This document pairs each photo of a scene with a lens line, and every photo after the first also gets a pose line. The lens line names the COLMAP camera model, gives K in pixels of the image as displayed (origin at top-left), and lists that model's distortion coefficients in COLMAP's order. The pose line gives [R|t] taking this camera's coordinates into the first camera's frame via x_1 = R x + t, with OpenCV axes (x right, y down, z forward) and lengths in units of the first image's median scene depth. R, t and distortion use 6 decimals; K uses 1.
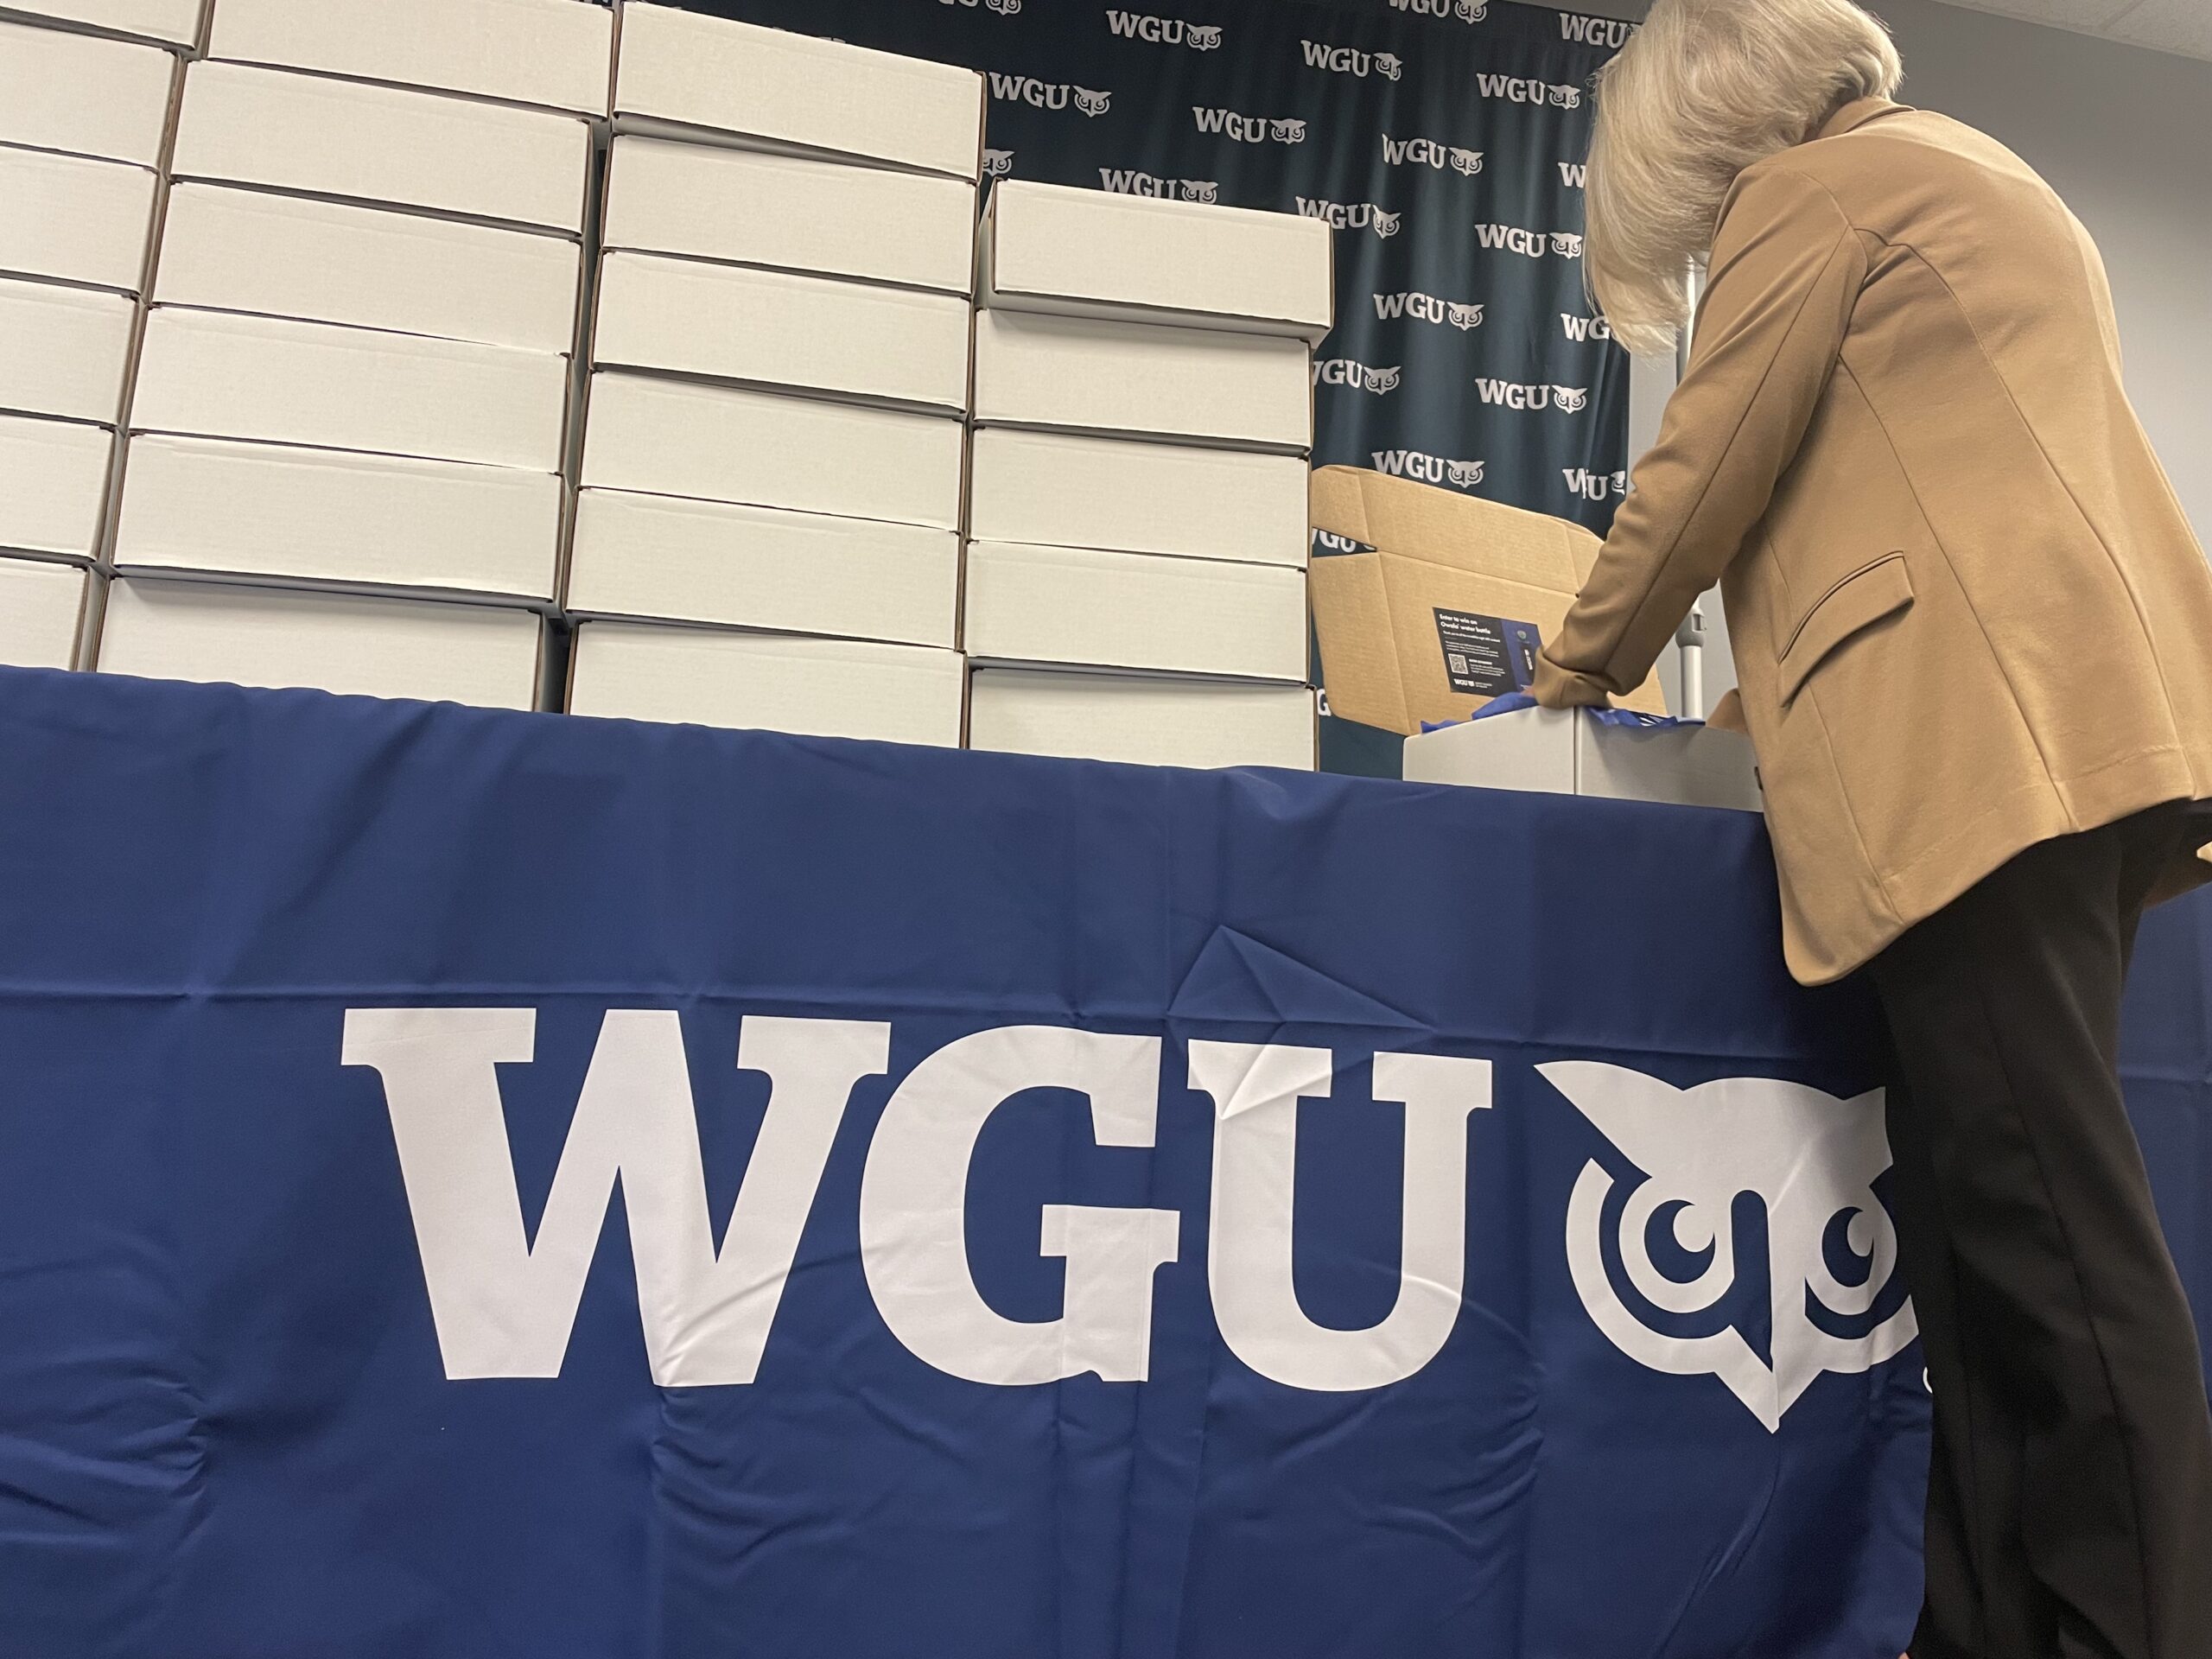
lens RADIAL K [[1696.6, 0, 1119.5], [0, 1696.6, 833.4], [0, 0, 1]] dist [0.002613, -0.001837]
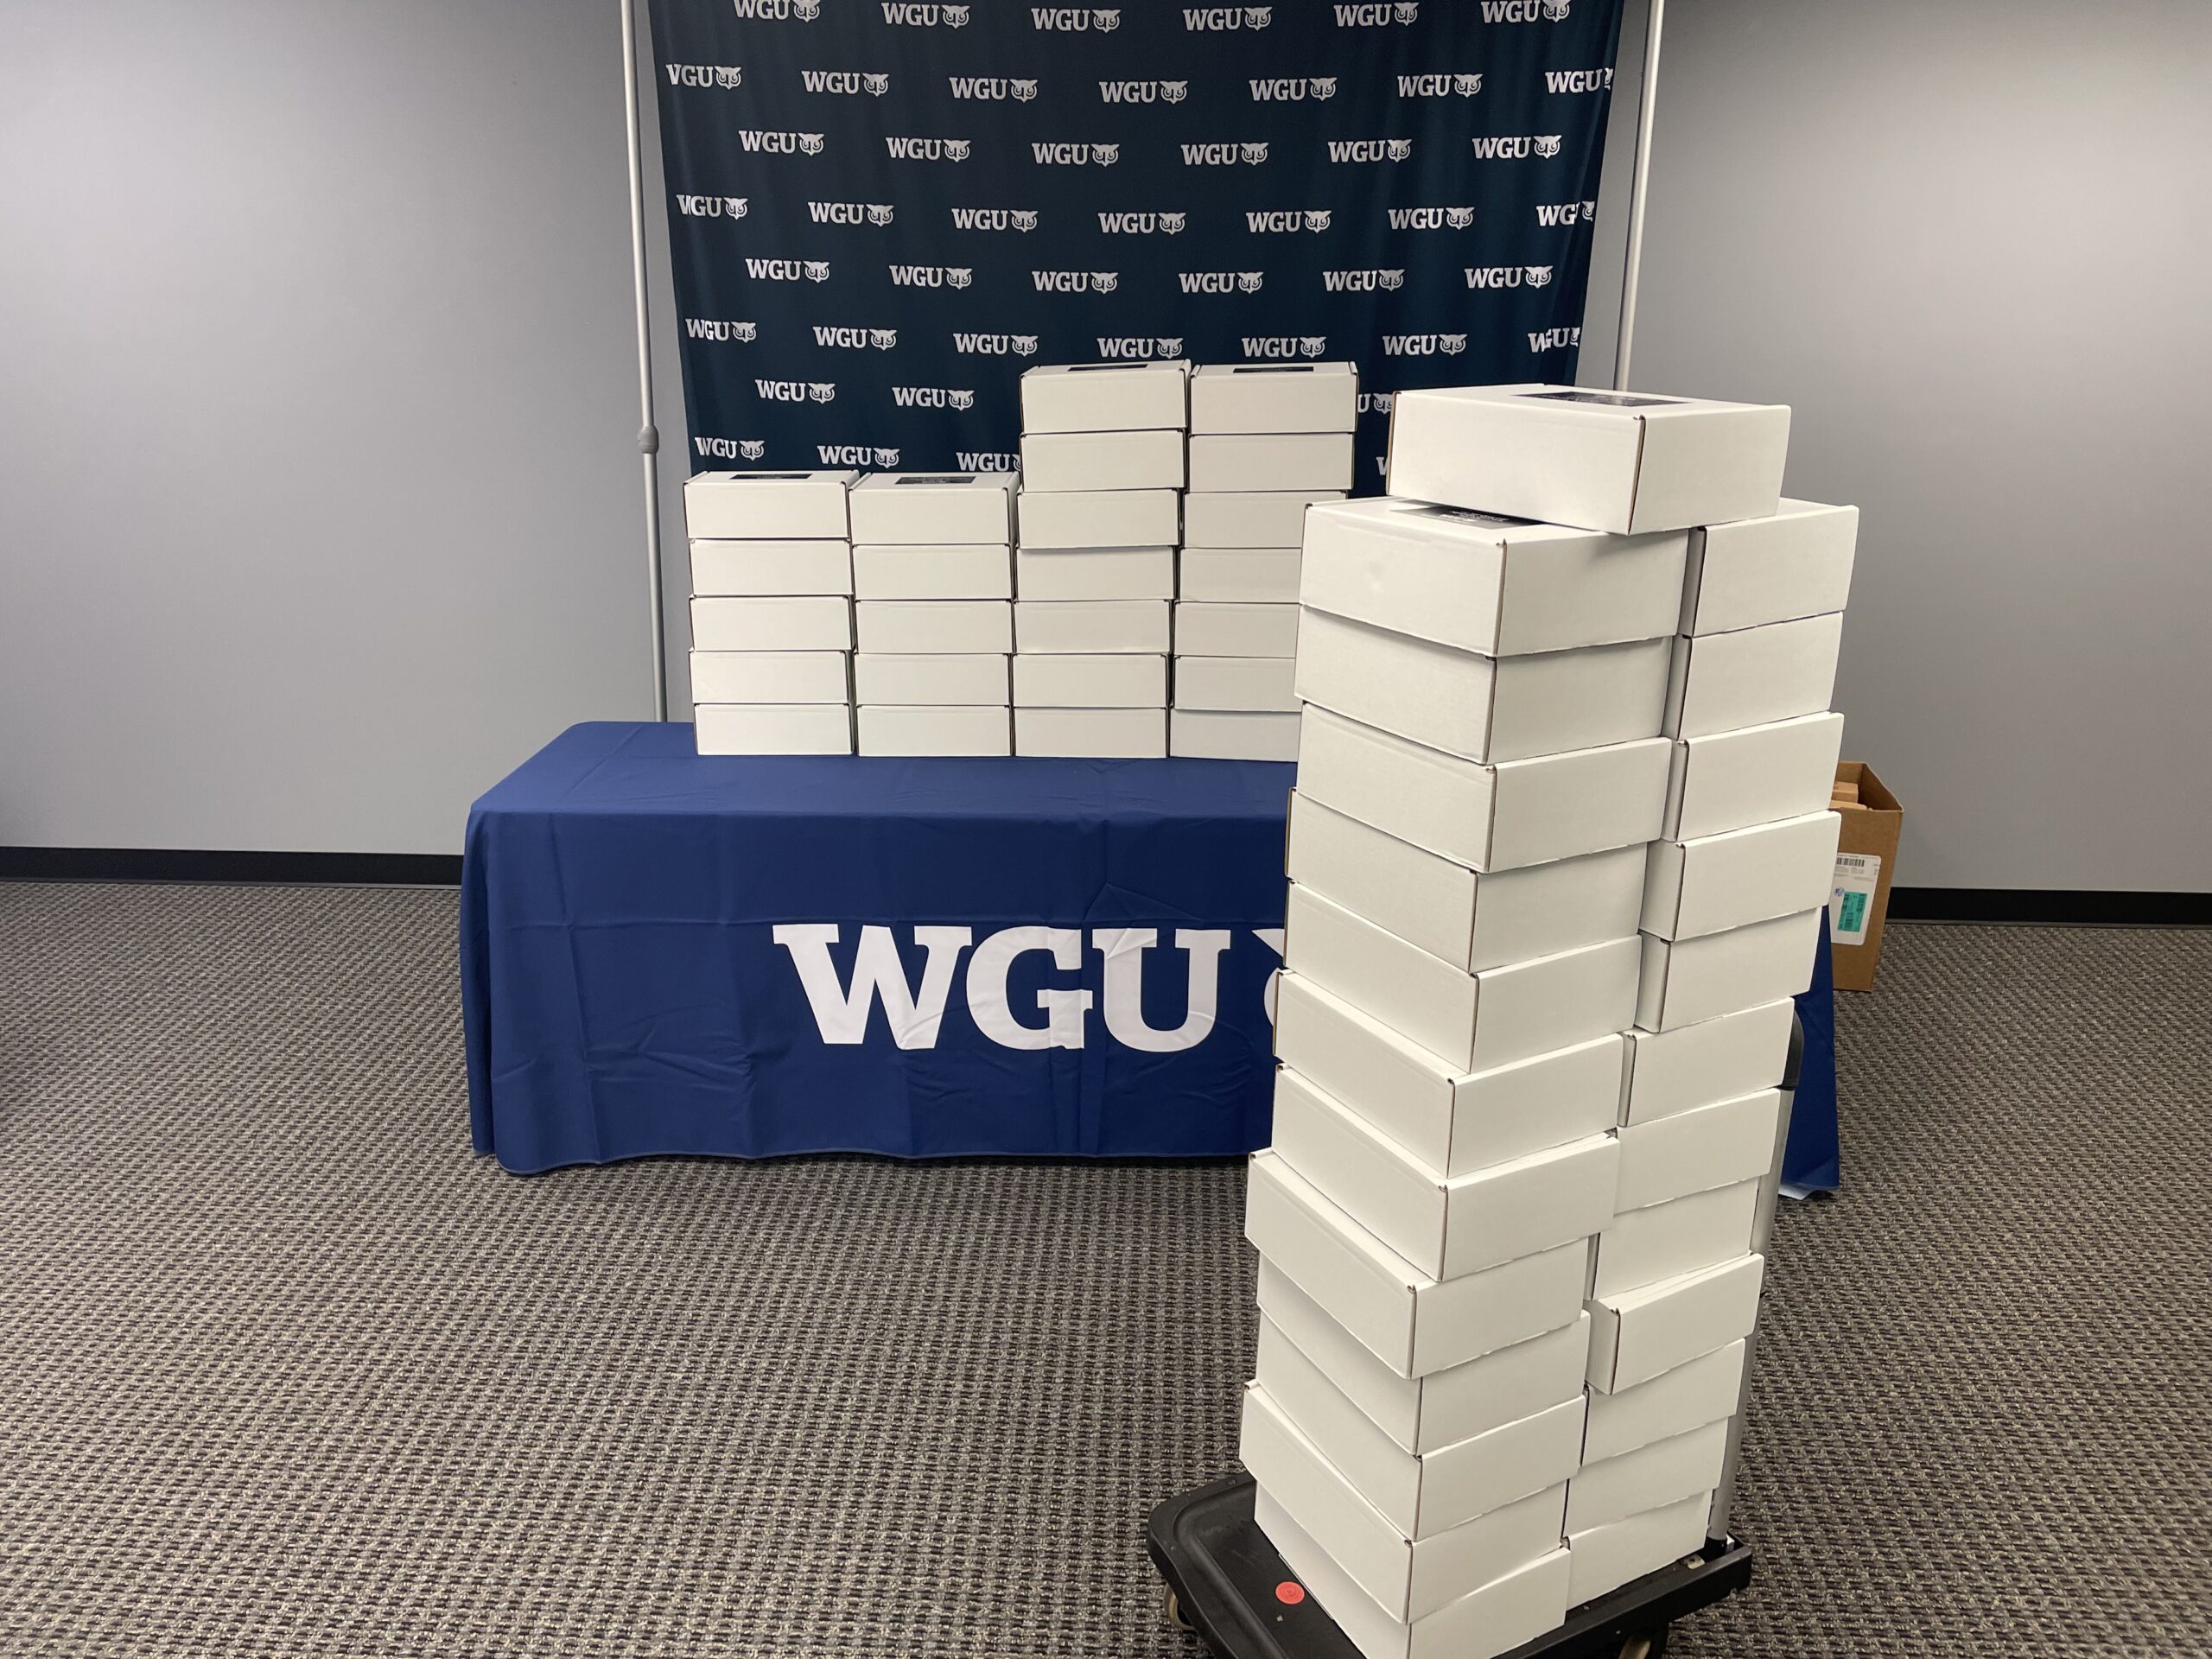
lens RADIAL K [[1708.1, 0, 1106.0], [0, 1708.1, 829.5], [0, 0, 1]] dist [0.071381, -0.102118]
pose [[0.960500, 0.052464, -0.273289, 0.700130], [0.079981, 0.888586, 0.451684, -1.079504], [0.266538, -0.455701, 0.849291, -0.984630]]
